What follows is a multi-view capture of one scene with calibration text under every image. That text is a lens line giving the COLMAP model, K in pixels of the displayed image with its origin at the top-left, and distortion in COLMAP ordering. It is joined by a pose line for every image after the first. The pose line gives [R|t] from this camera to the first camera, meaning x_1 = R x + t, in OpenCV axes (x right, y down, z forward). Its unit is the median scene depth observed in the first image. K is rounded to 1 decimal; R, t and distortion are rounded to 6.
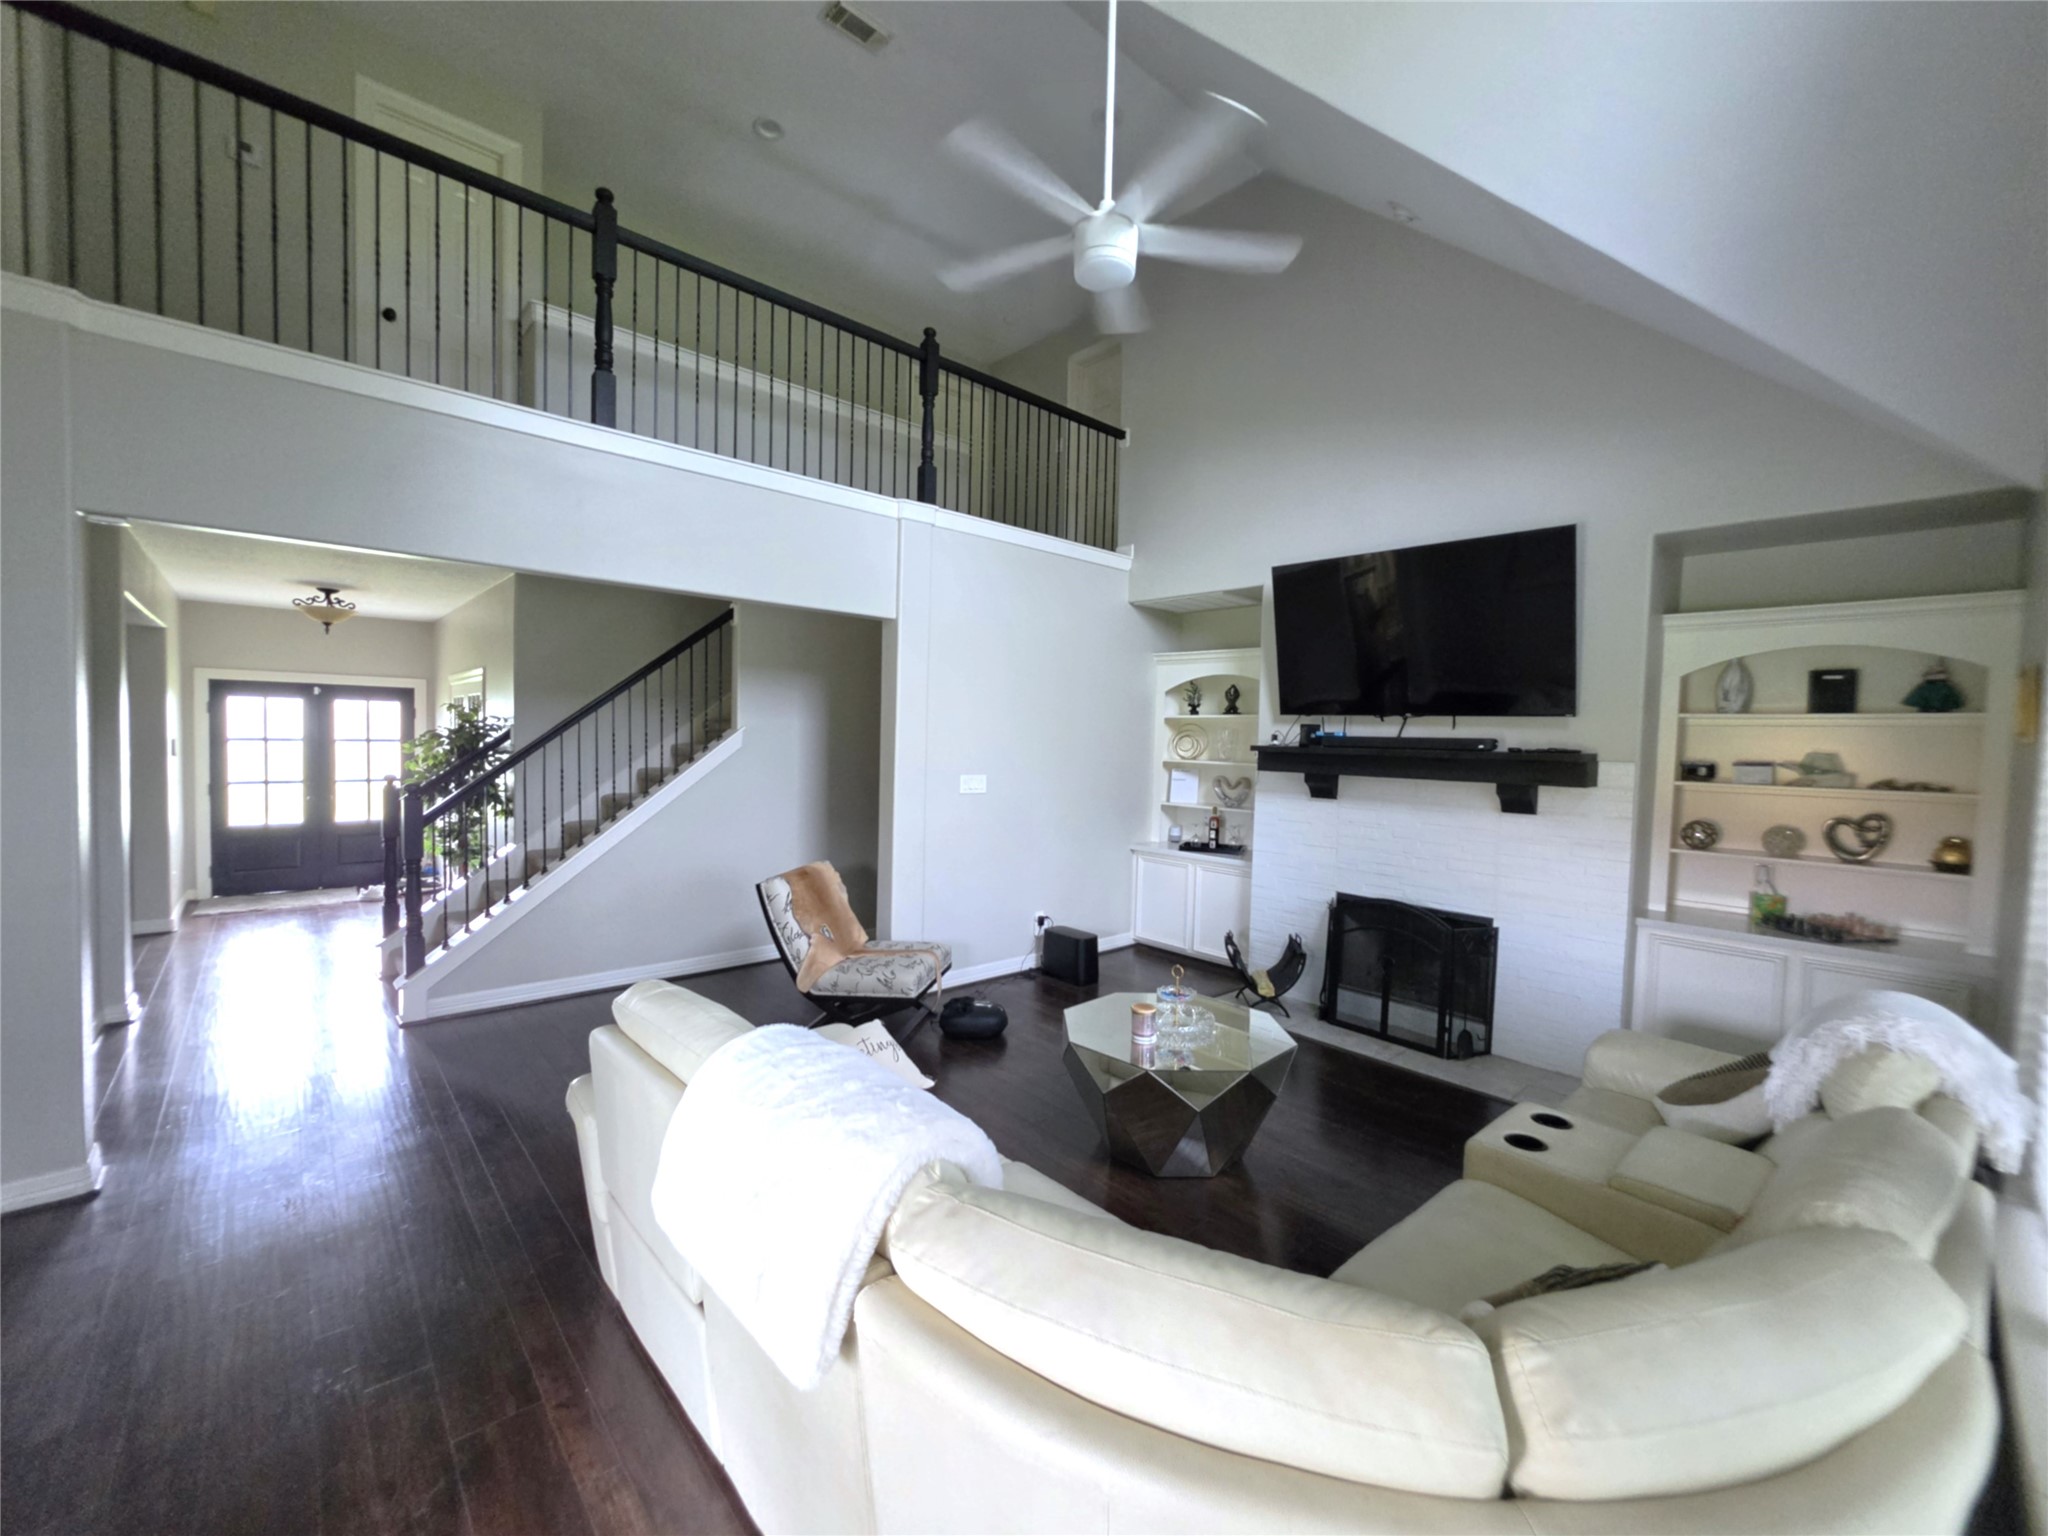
lens RADIAL K [[823.6, 0, 1015.9], [0, 823.6, 768.6], [0, 0, 1]] dist [-0.002530, -0.000026]
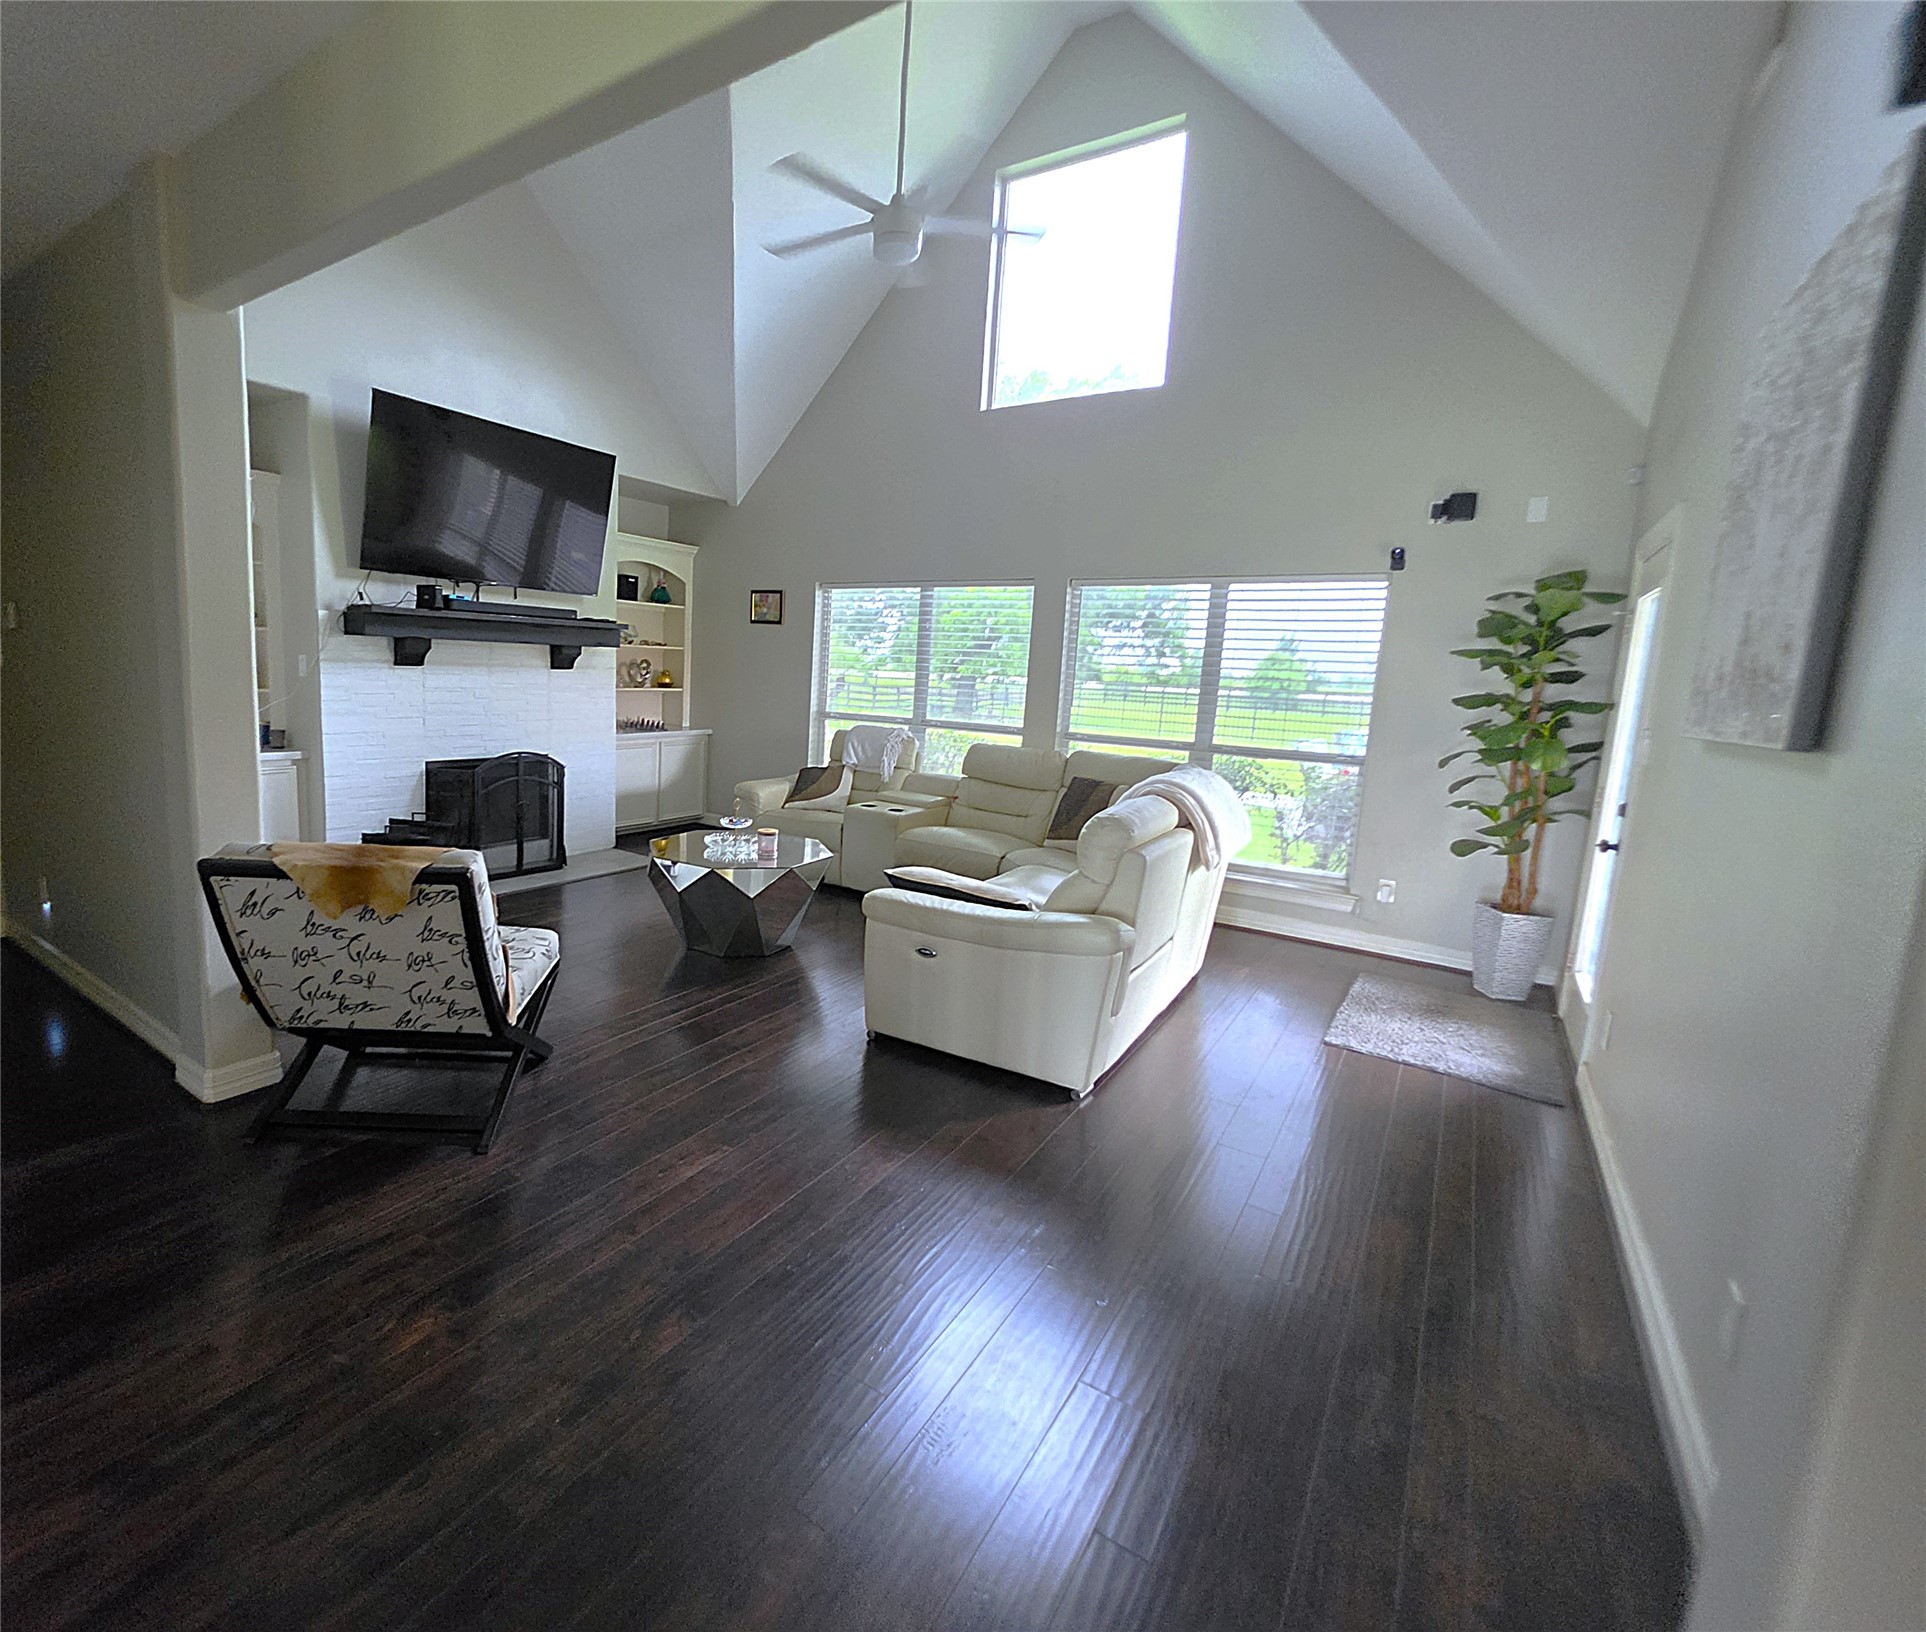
lens RADIAL K [[830.4, 0, 963.7], [0, 830.4, 810.5], [0, 0, 1]] dist [-0.000419, -0.000039]
pose [[-0.287257, -0.199154, 0.936921, -0.810808], [-0.004036, 0.978389, 0.206732, -0.000613], [-0.957845, 0.055604, -0.281853, 0.749074]]
